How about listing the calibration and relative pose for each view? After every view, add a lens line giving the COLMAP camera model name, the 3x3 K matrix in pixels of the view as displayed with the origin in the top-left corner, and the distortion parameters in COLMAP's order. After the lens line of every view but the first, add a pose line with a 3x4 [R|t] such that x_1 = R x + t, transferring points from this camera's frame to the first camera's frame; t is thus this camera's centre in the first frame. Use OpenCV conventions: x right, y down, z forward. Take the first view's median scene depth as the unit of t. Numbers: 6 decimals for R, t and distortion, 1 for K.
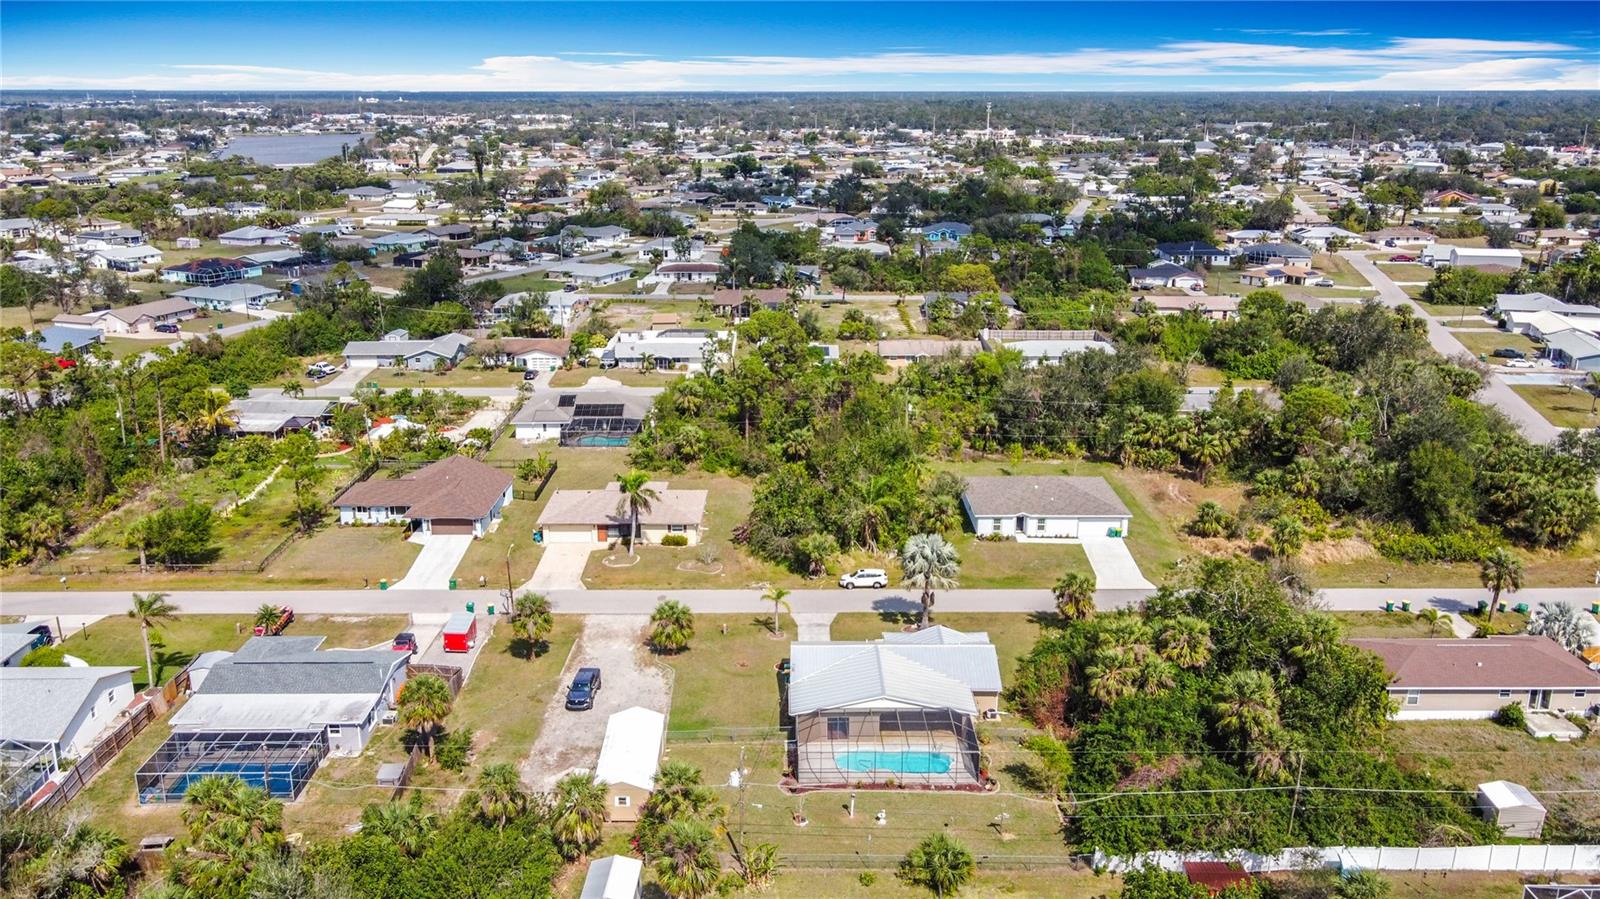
lens RADIAL K [[1273.2, 0, 785.2], [0, 1273.2, 454.4], [0, 0, 1]] dist [-0.012295, 0.056524]
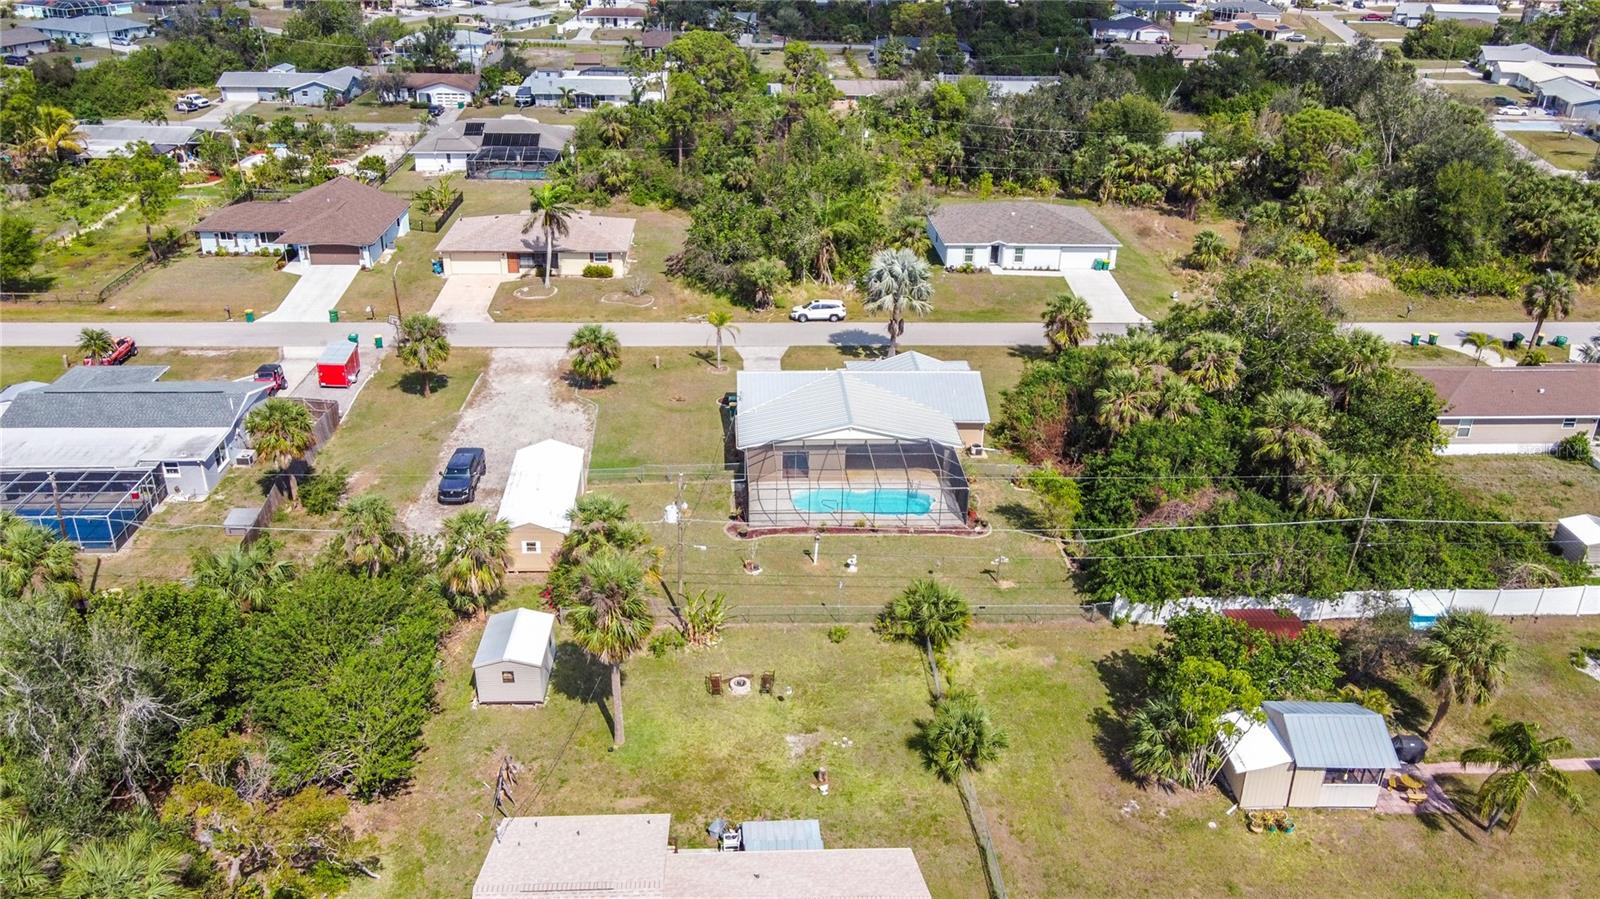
lens RADIAL K [[1273.2, 0, 785.2], [0, 1273.2, 454.4], [0, 0, 1]] dist [-0.012295, 0.056524]
pose [[0.998647, -0.004385, 0.051816, -0.005734], [-0.004020, 0.986945, 0.161005, 0.053149], [-0.051846, -0.160996, 0.985592, 0.130944]]
